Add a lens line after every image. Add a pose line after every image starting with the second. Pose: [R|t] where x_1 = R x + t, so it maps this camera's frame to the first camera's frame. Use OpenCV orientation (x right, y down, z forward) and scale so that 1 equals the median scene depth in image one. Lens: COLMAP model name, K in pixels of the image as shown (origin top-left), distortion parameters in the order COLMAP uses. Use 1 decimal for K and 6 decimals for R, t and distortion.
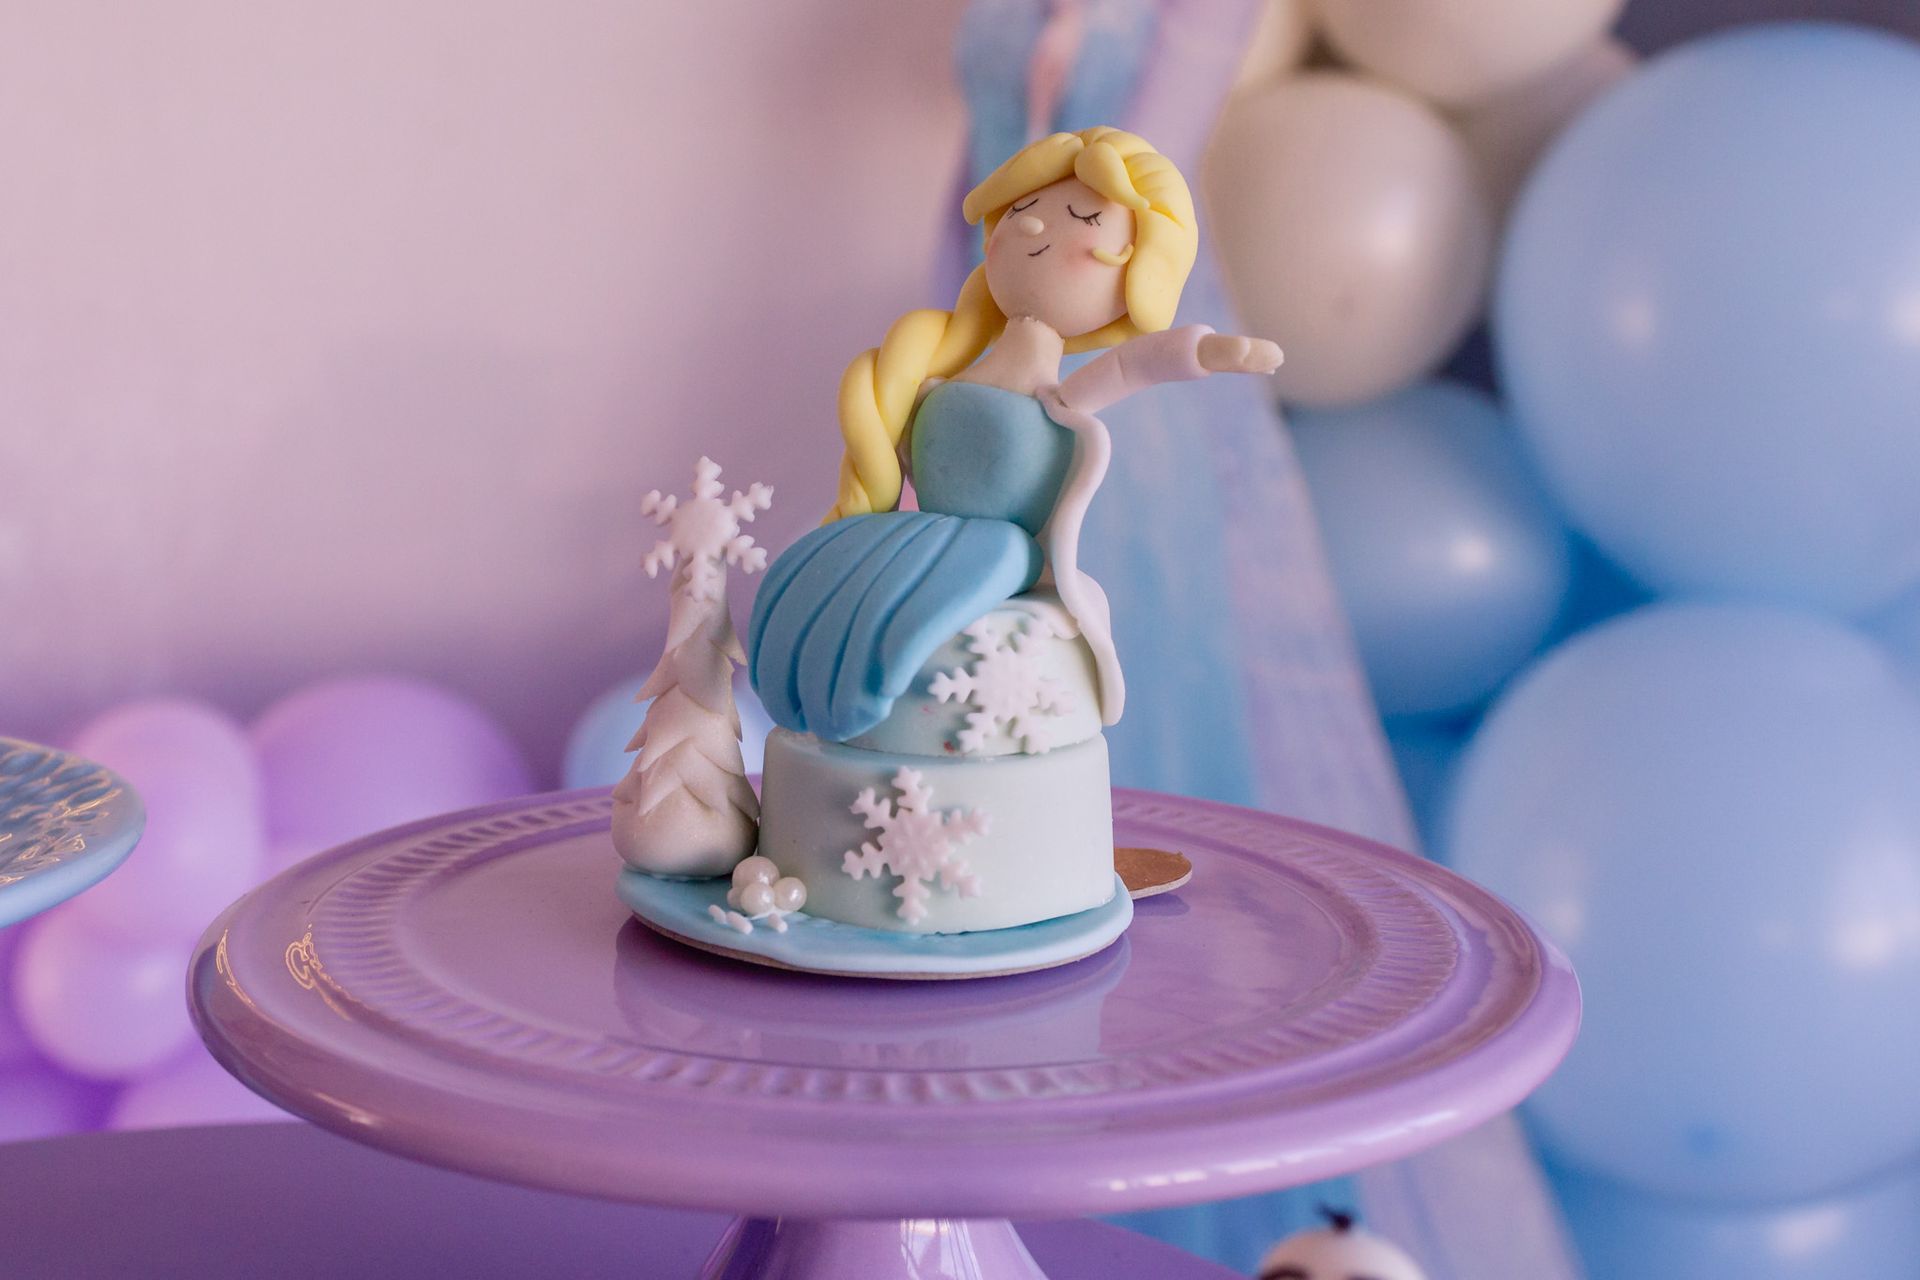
lens RADIAL K [[3008.9, 0, 947.7], [0, 3008.9, 654.0], [0, 0, 1]] dist [0.015316, 0.000000]
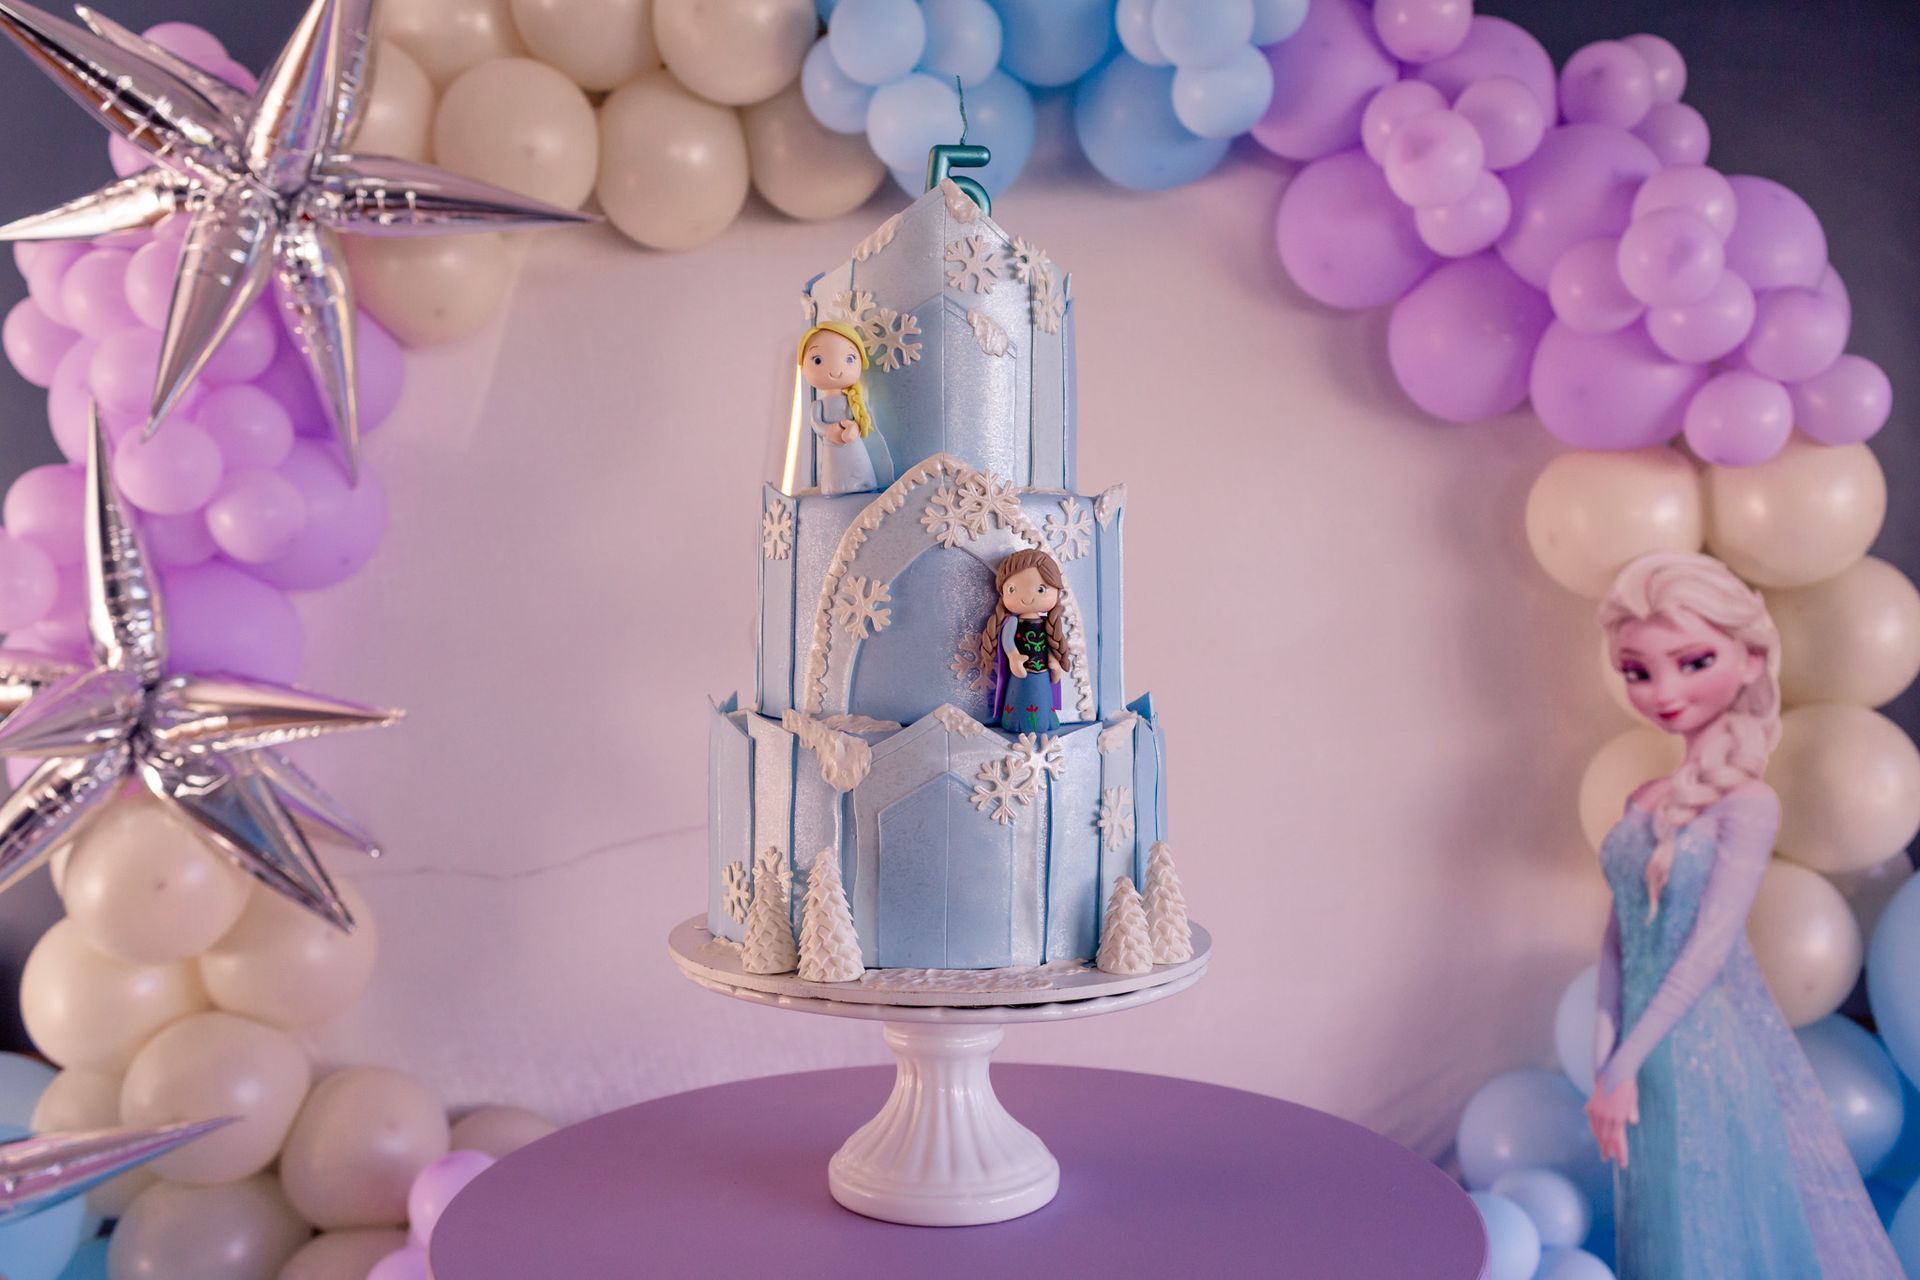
lens RADIAL K [[2002.0, 0, 973.0], [0, 2002.0, 632.6], [0, 0, 1]] dist [0.009575, 0.000000]
pose [[0.997250, -0.020942, 0.071092, -1.638010], [0.030810, 0.989575, -0.140685, -0.580387], [-0.067405, 0.142489, 0.987499, -0.943369]]
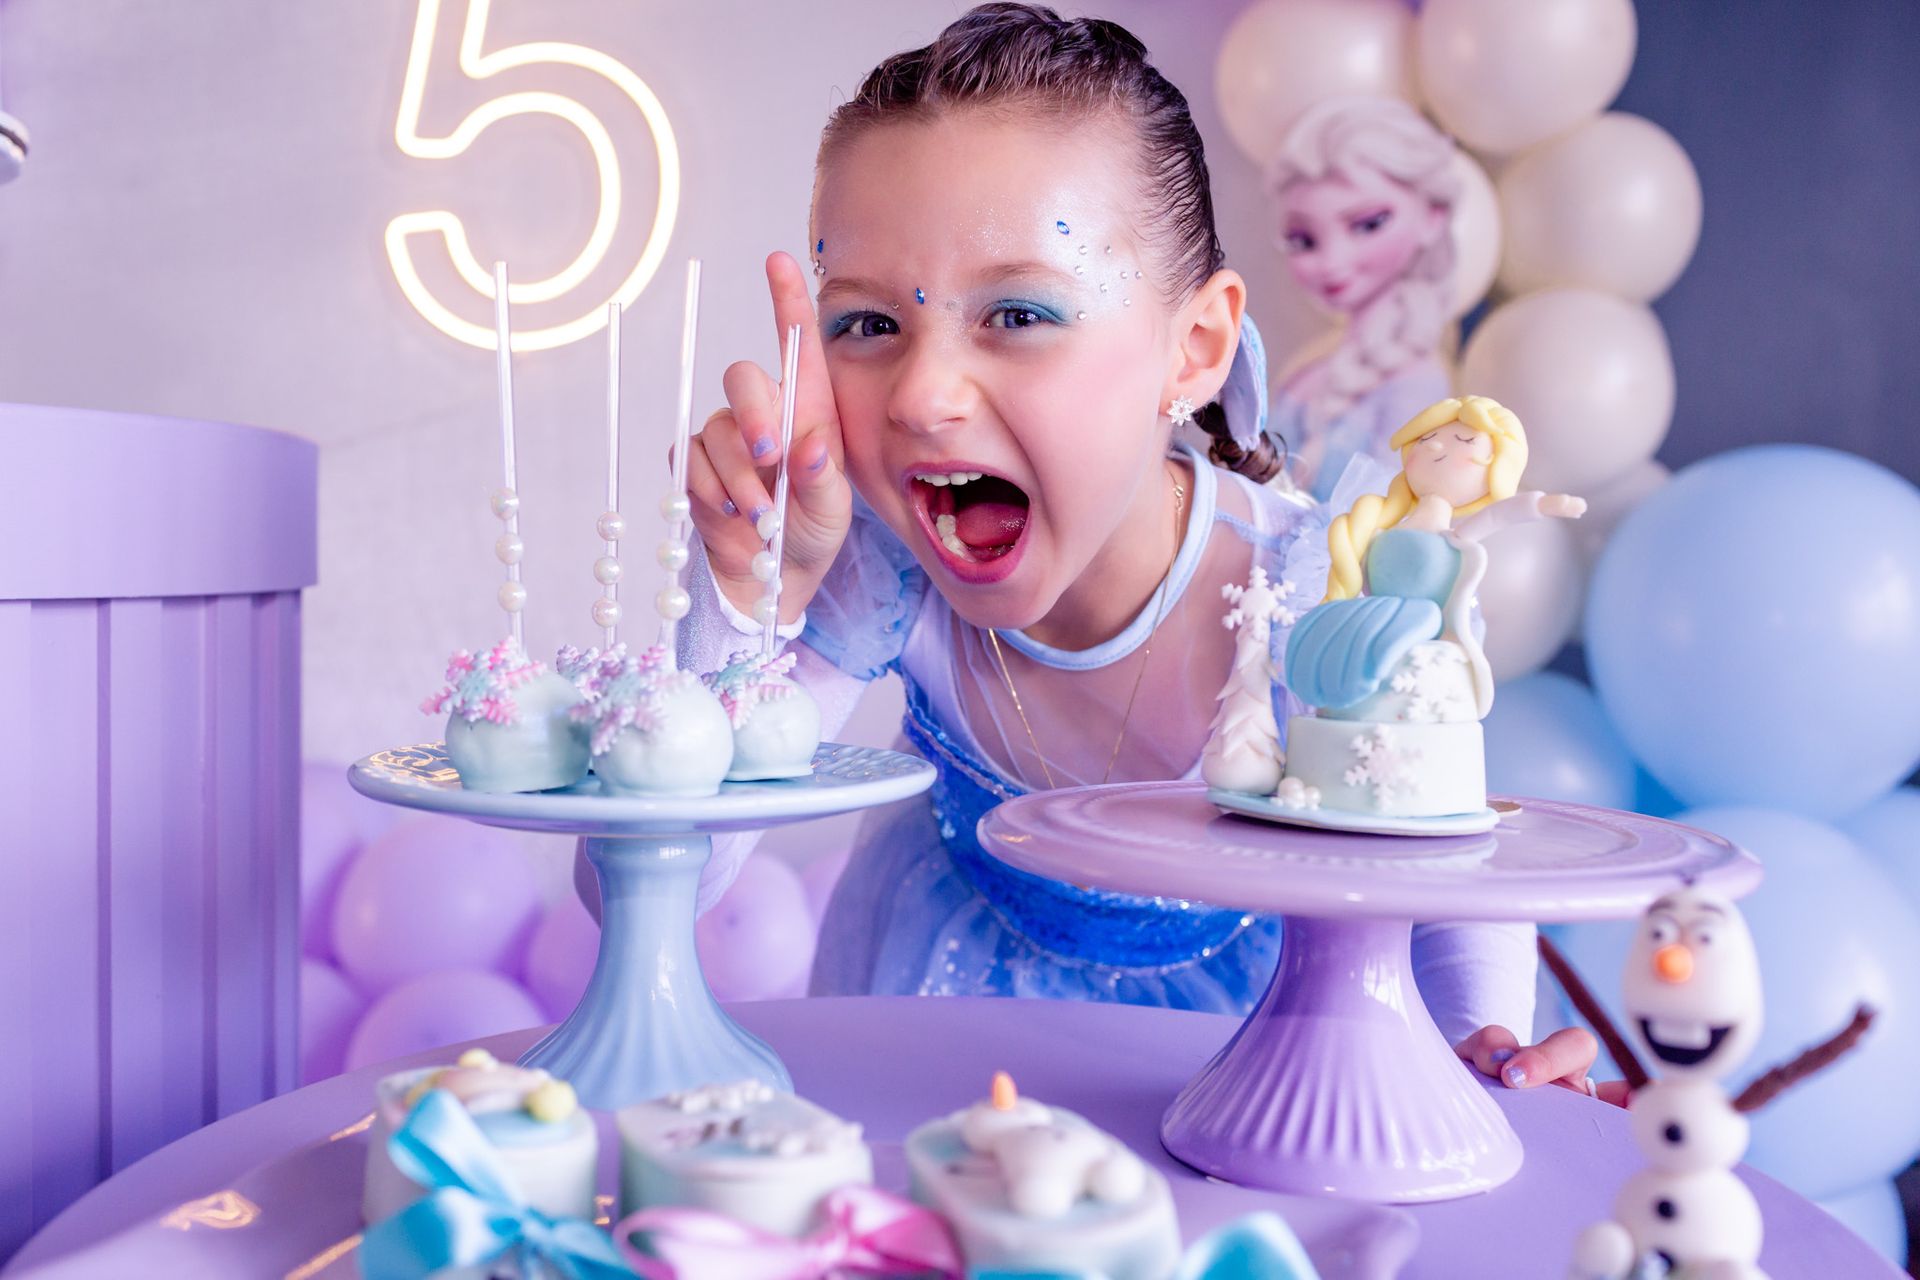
lens RADIAL K [[2000.2, 0, 955.2], [0, 2000.2, 634.9], [0, 0, 1]] dist [-0.016961, 0.000000]
pose [[0.994905, 0.011753, -0.100133, -0.143585], [-0.025697, 0.989941, -0.139126, 0.152983], [0.097491, 0.140991, 0.985199, -0.219987]]
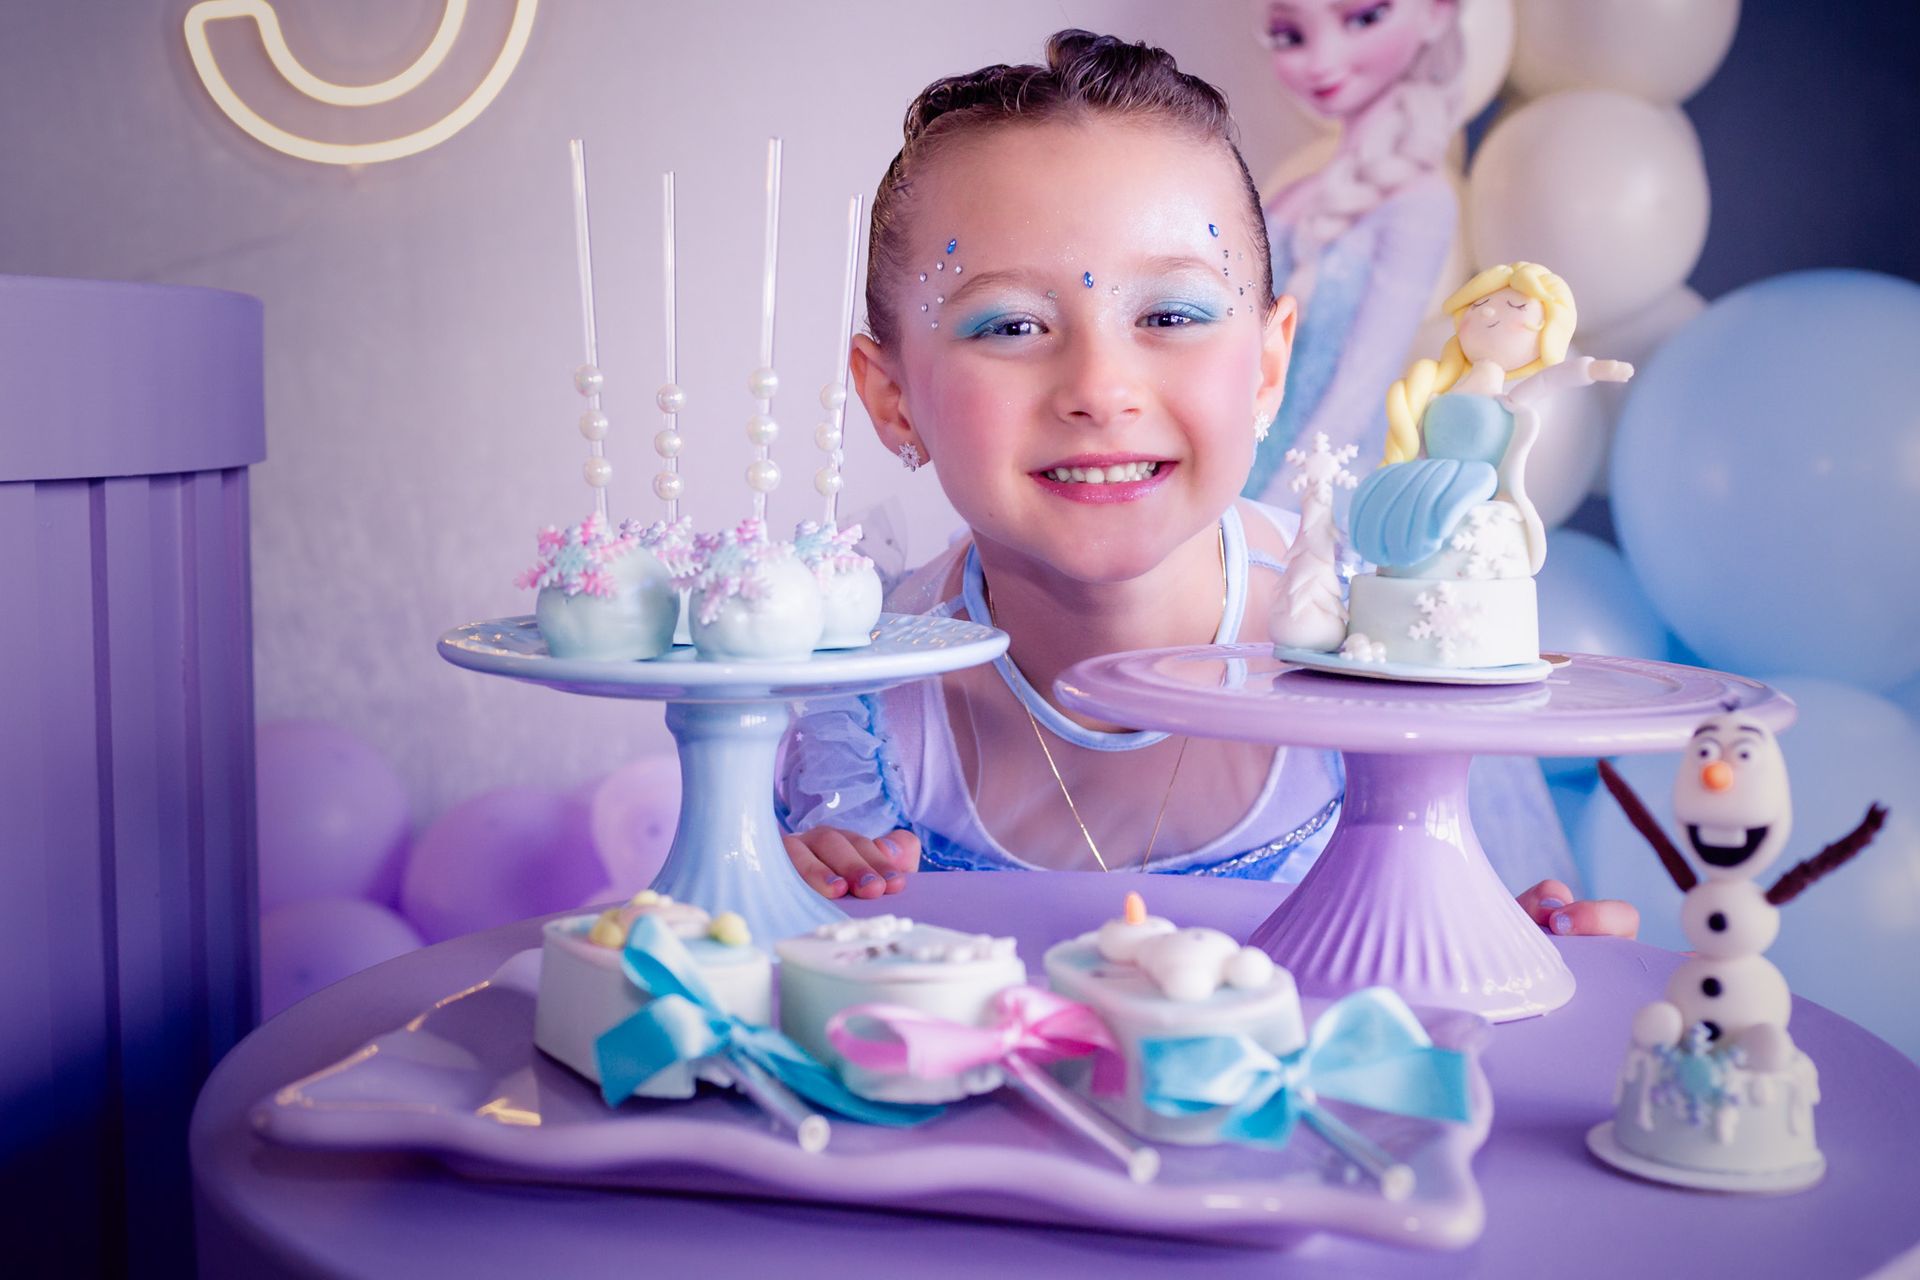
lens RADIAL K [[2557.1, 0, 976.5], [0, 2557.1, 650.9], [0, 0, 1]] dist [0.009018, 0.000000]
pose [[0.999495, -0.002319, -0.031704, -0.250307], [-0.000215, 0.996819, -0.079696, 0.204711], [0.031788, 0.079663, 0.996315, -0.618045]]
